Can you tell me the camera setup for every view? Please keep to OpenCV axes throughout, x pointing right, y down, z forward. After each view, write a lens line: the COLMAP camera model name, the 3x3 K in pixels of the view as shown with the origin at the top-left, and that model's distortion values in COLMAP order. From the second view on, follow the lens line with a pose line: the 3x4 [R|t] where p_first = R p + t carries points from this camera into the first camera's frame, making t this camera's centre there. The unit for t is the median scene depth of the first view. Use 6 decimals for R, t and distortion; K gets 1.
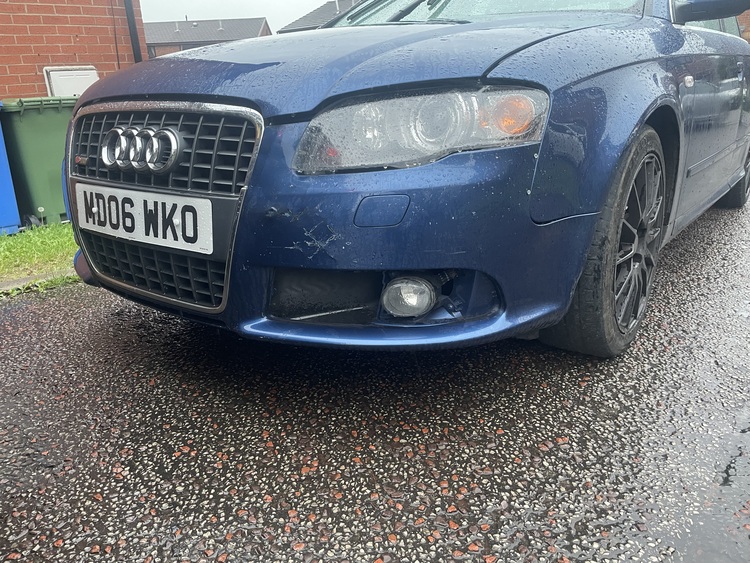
lens RADIAL K [[581.6, 0, 375.0], [0, 581.6, 281.5], [0, 0, 1]] dist [0.075195, -0.096517]
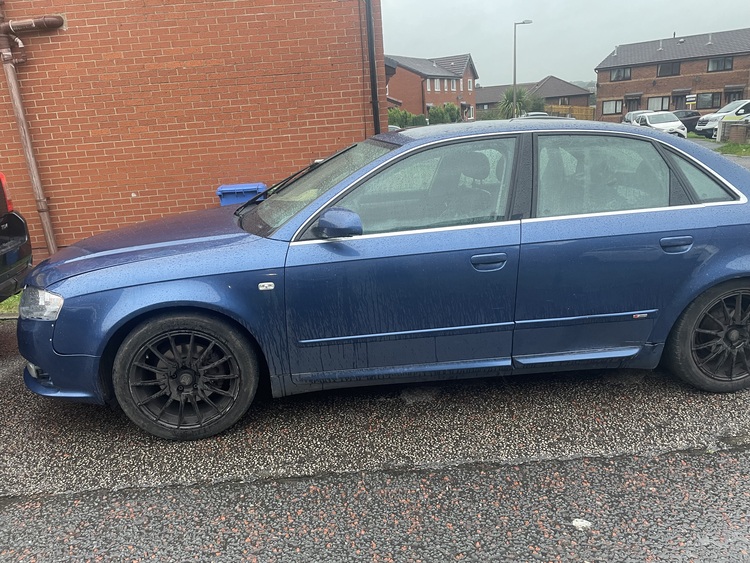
lens RADIAL K [[581.6, 0, 375.0], [0, 581.6, 281.5], [0, 0, 1]] dist [0.075195, -0.096517]
pose [[0.711243, 0.183292, -0.678629, 2.246614], [-0.194491, 0.979031, 0.060590, -0.651925], [0.675504, 0.088893, 0.731978, 0.134280]]
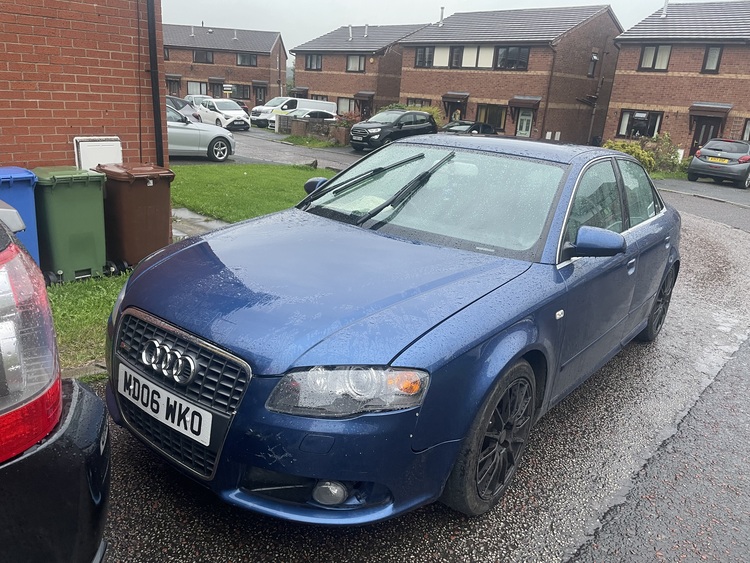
lens RADIAL K [[581.6, 0, 375.0], [0, 581.6, 281.5], [0, 0, 1]] dist [0.075195, -0.096517]
pose [[0.994212, 0.105531, 0.020129, 0.072731], [-0.105048, 0.994184, -0.023747, -0.439752], [-0.022518, 0.021495, 0.999515, -0.511307]]
